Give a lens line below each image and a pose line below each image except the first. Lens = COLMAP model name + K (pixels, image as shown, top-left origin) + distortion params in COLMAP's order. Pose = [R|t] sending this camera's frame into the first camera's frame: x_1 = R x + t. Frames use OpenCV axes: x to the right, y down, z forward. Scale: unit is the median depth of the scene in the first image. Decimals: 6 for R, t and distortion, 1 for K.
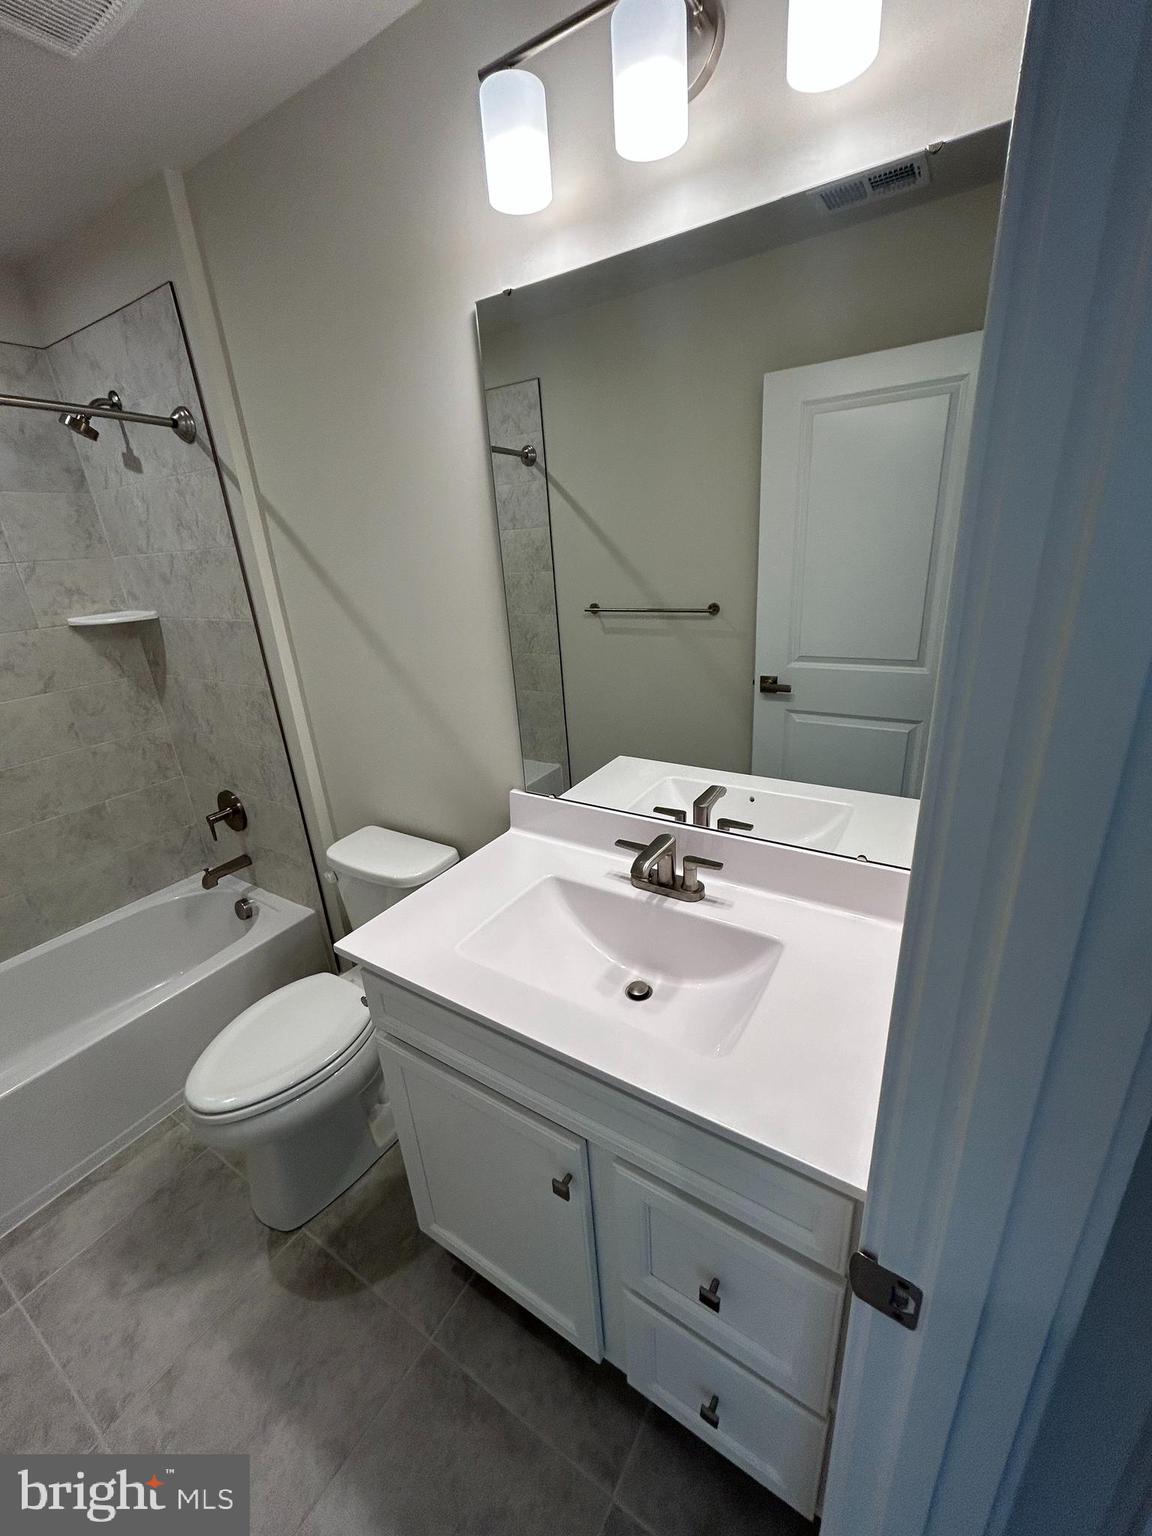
lens RADIAL K [[617.8, 0, 573.5], [0, 617.8, 770.5], [0, 0, 1]] dist [0.002172, 0.000861]
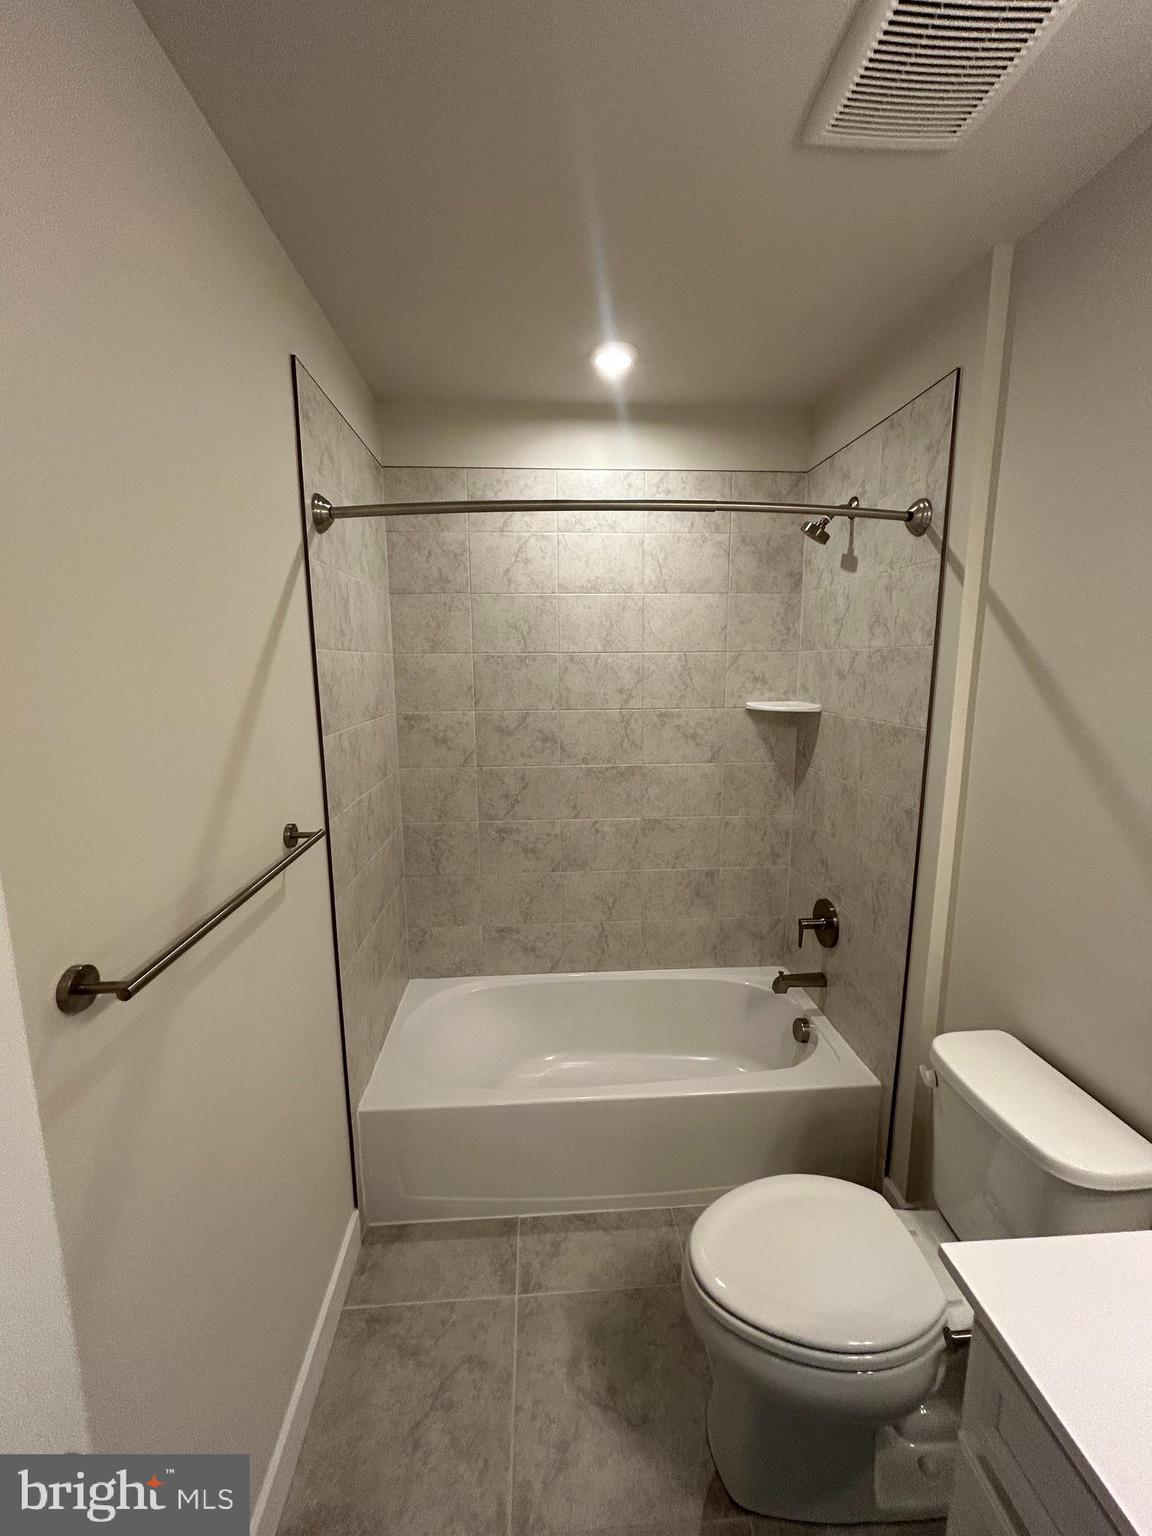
lens RADIAL K [[616.8, 0, 576.0], [0, 616.8, 768.0], [0, 0, 1]] dist [-0.001255, -0.000029]
pose [[0.593786, 0.195206, -0.780585, -0.126708], [-0.315943, 0.948773, -0.003070, -0.037305], [0.739999, 0.248443, 0.625042, 0.126512]]
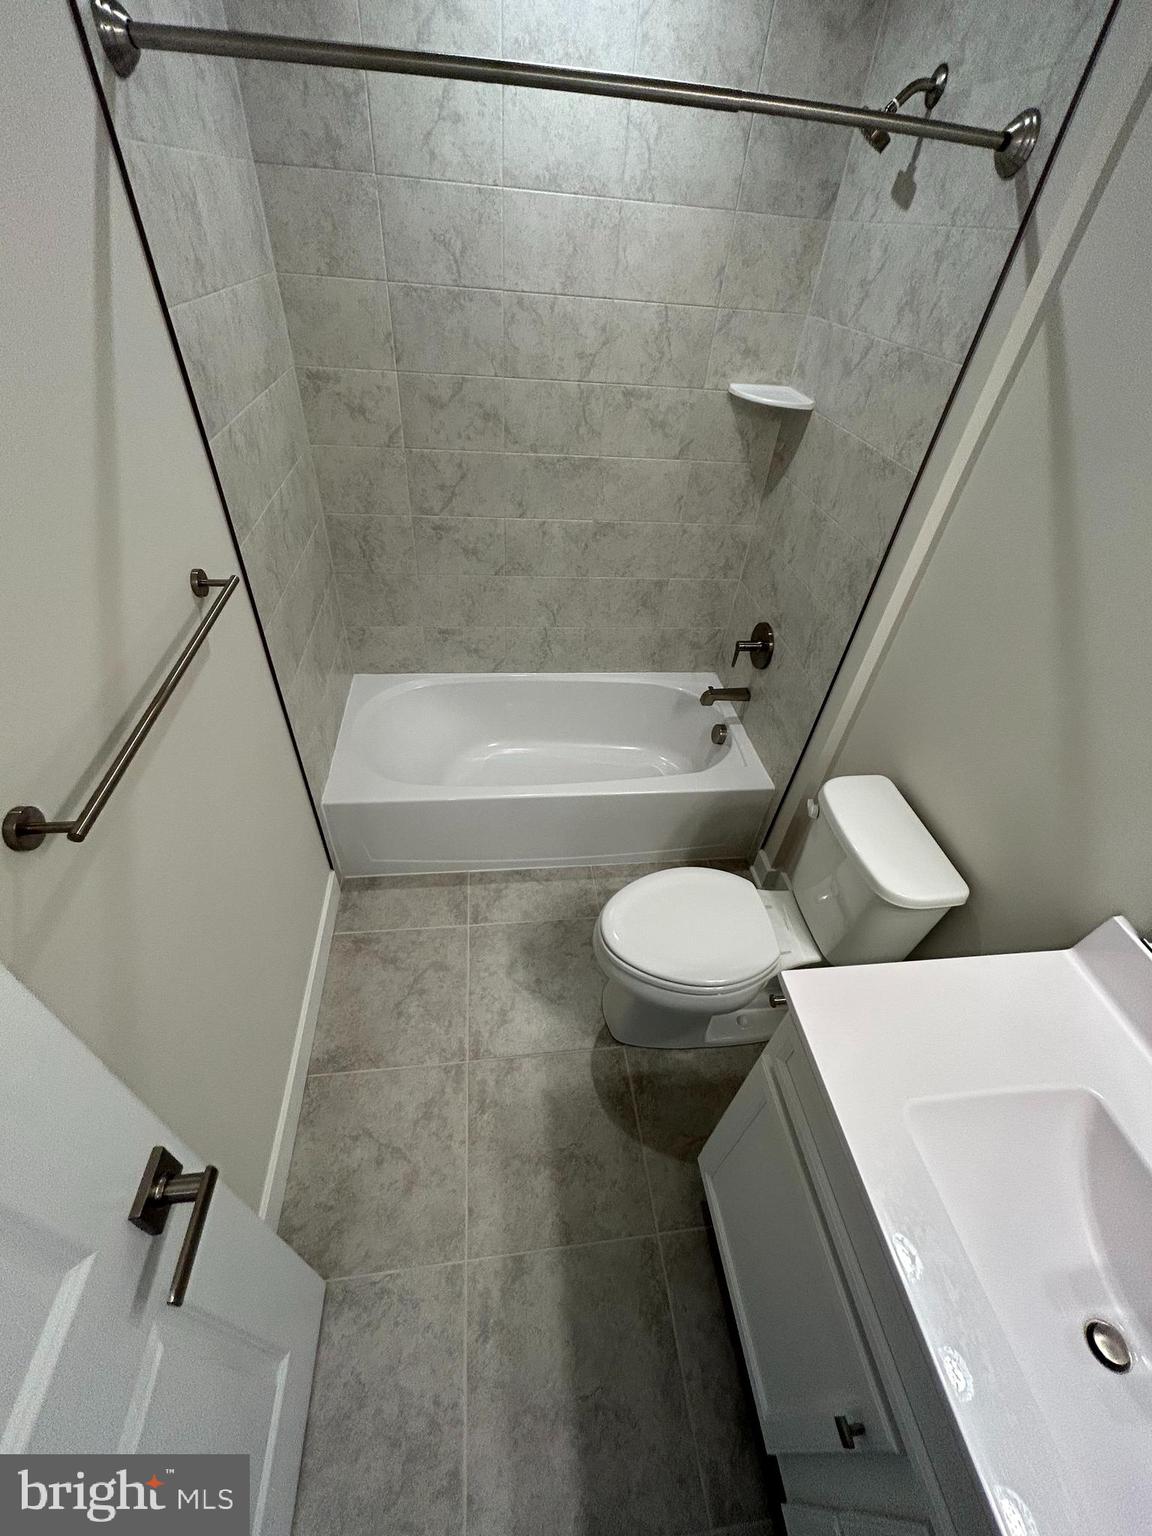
lens RADIAL K [[618.0, 0, 575.6], [0, 618.0, 764.3], [0, 0, 1]] dist [-0.002581, 0.000991]
pose [[0.632976, 0.593742, -0.496801, -0.186305], [-0.378053, 0.797065, 0.470918, -0.147865], [0.675587, -0.110263, 0.728989, 0.125674]]
